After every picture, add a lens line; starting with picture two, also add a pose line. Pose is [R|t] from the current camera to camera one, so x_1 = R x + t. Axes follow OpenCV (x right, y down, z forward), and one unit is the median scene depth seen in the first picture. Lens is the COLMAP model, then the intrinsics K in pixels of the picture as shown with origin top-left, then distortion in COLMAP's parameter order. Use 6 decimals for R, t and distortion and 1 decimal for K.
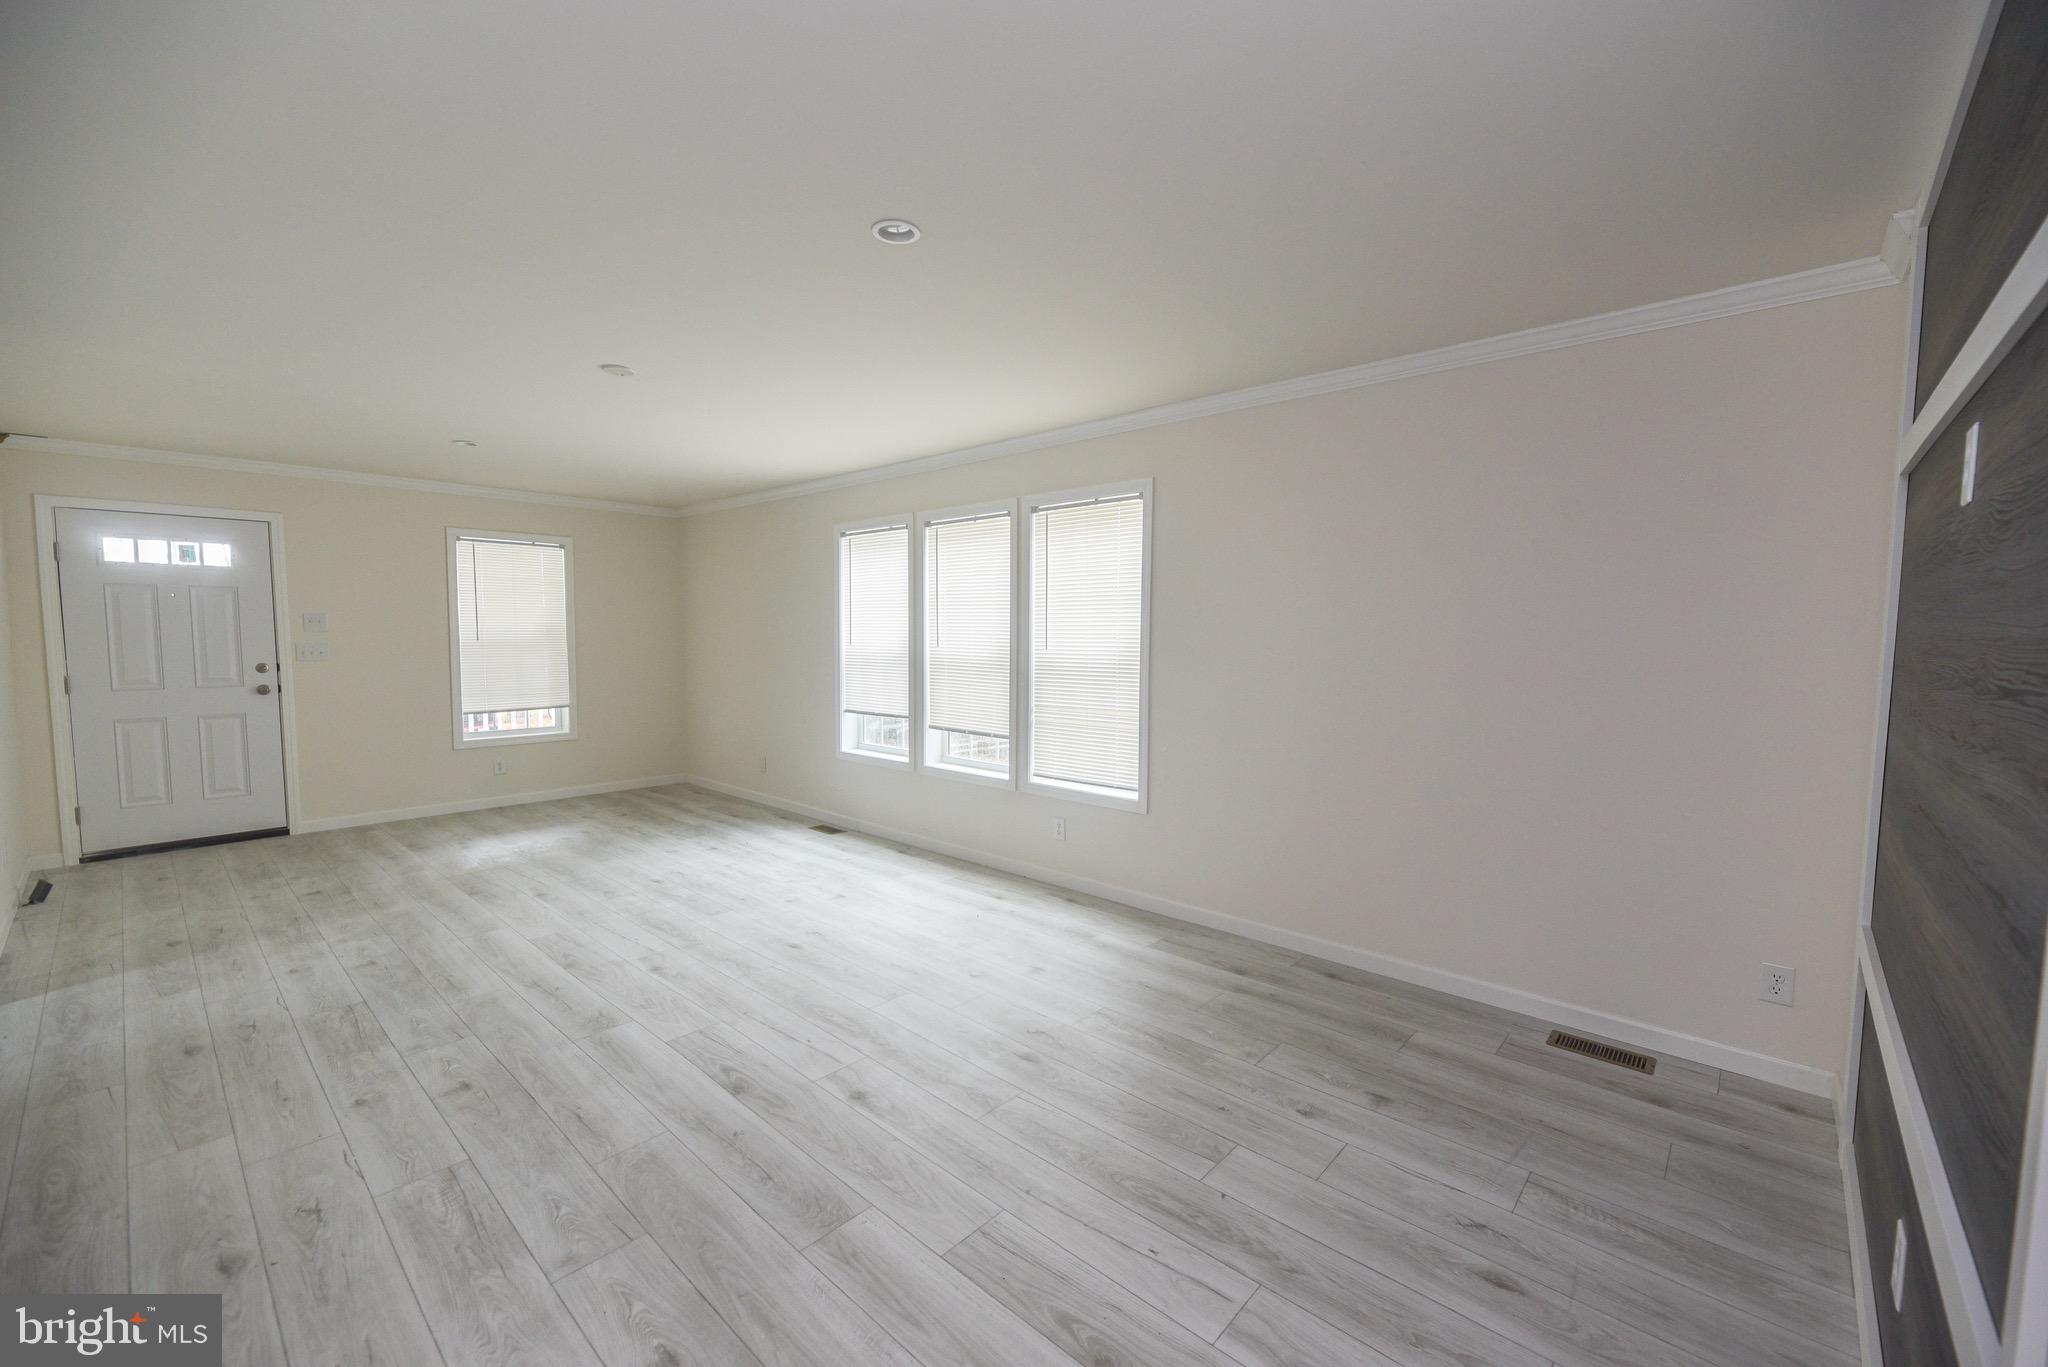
lens RADIAL K [[822.4, 0, 1029.1], [0, 822.4, 688.6], [0, 0, 1]] dist [0.002183, -0.004450]
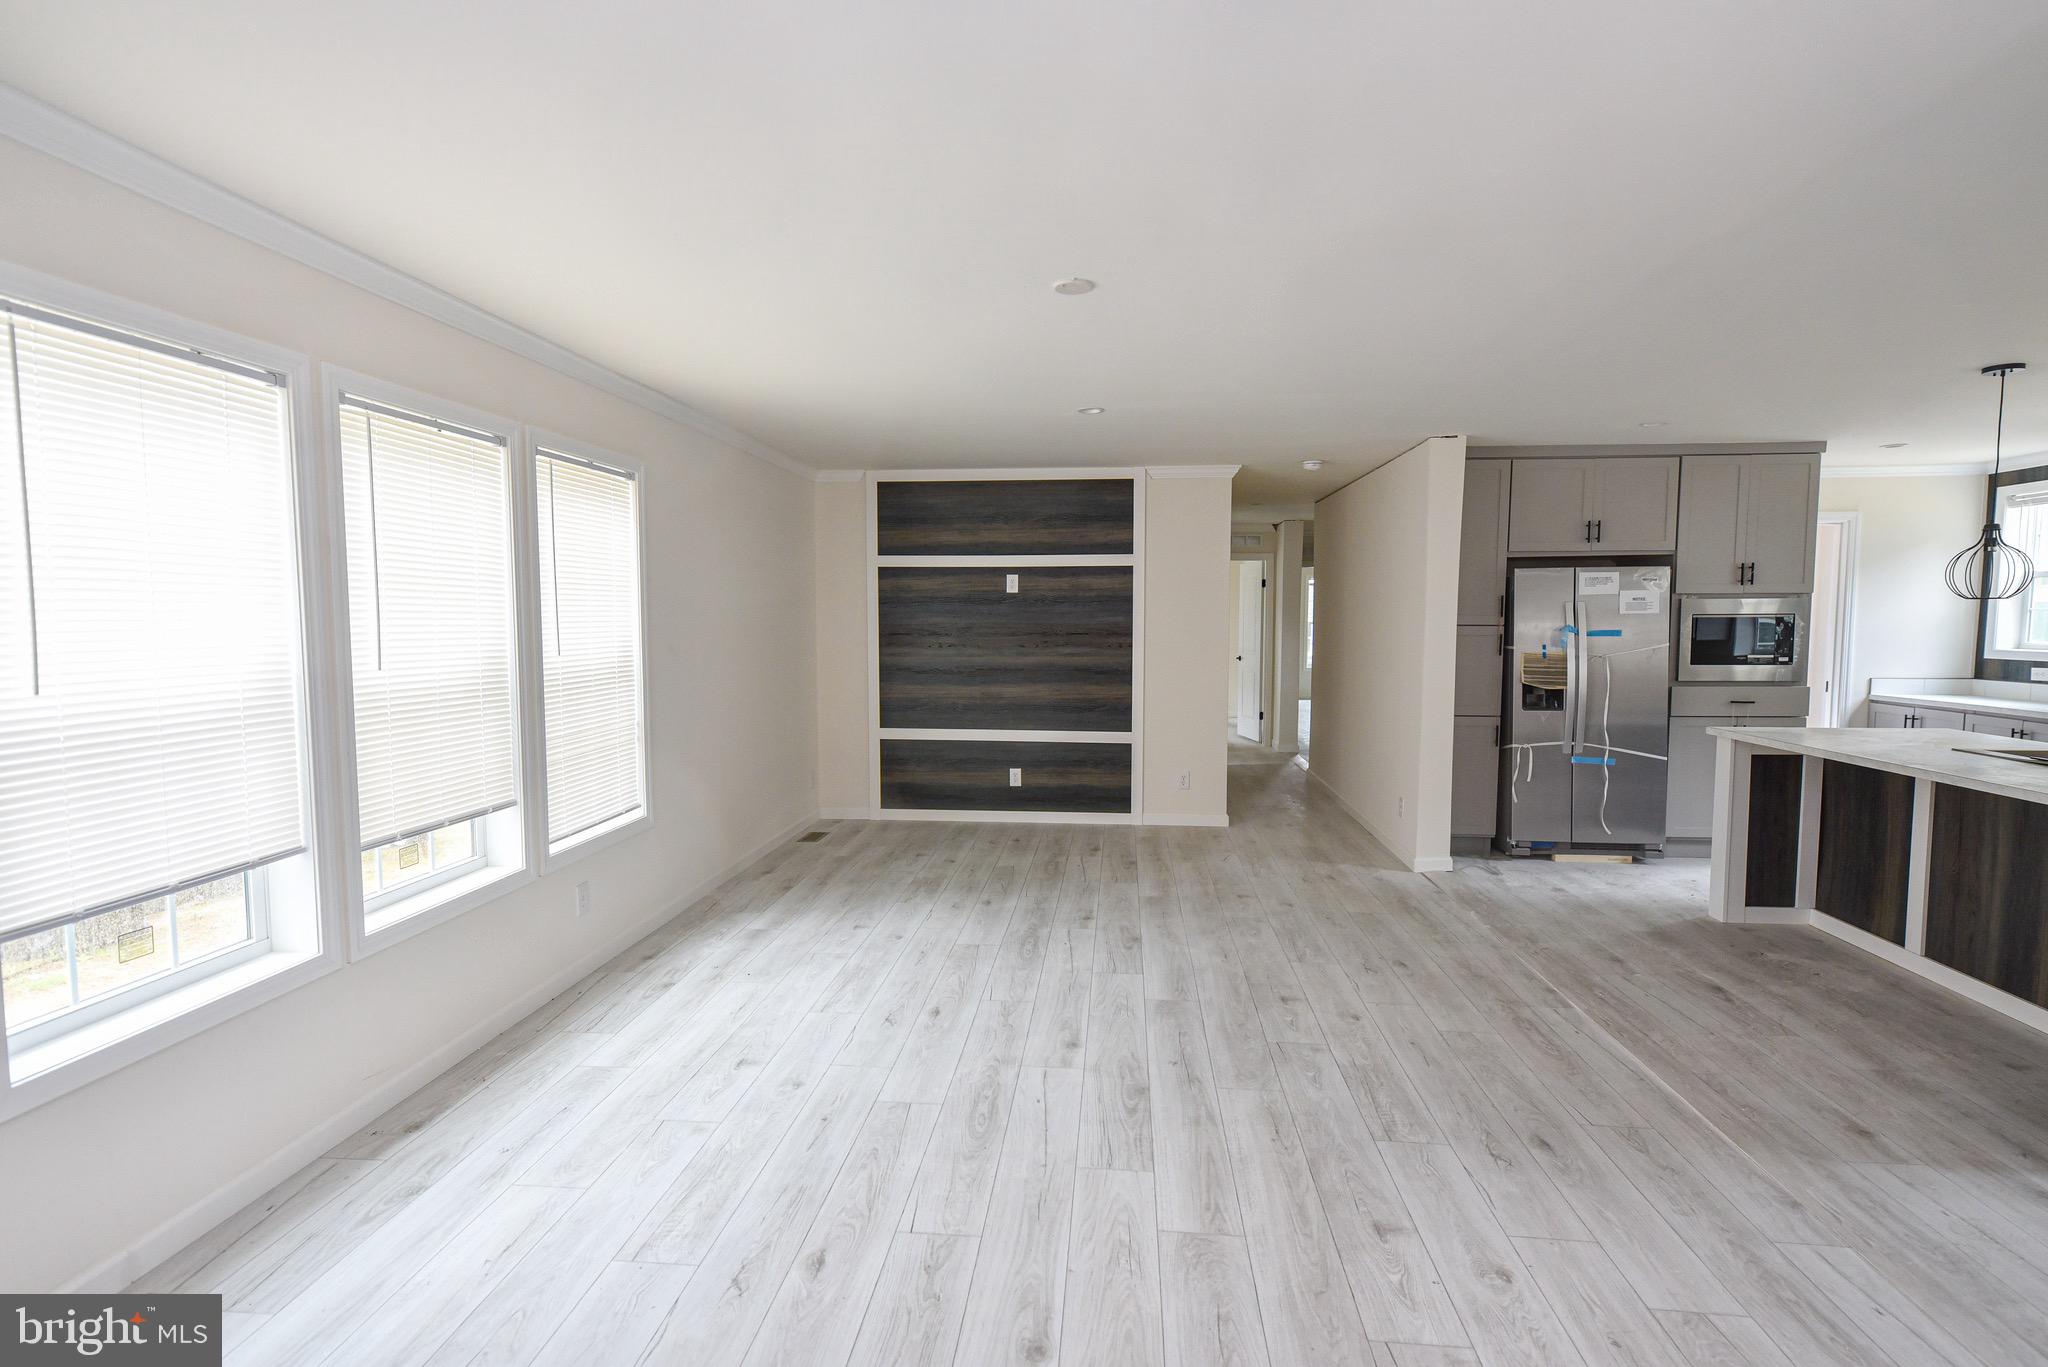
lens RADIAL K [[972.8, 0, 1032.0], [0, 972.8, 685.7], [0, 0, 1]] dist [0.002012, -0.000274]
pose [[-0.598733, -0.063718, 0.798410, -0.936697], [0.052731, 0.991532, 0.118673, -0.106234], [-0.799211, 0.113154, -0.590304, 1.238867]]
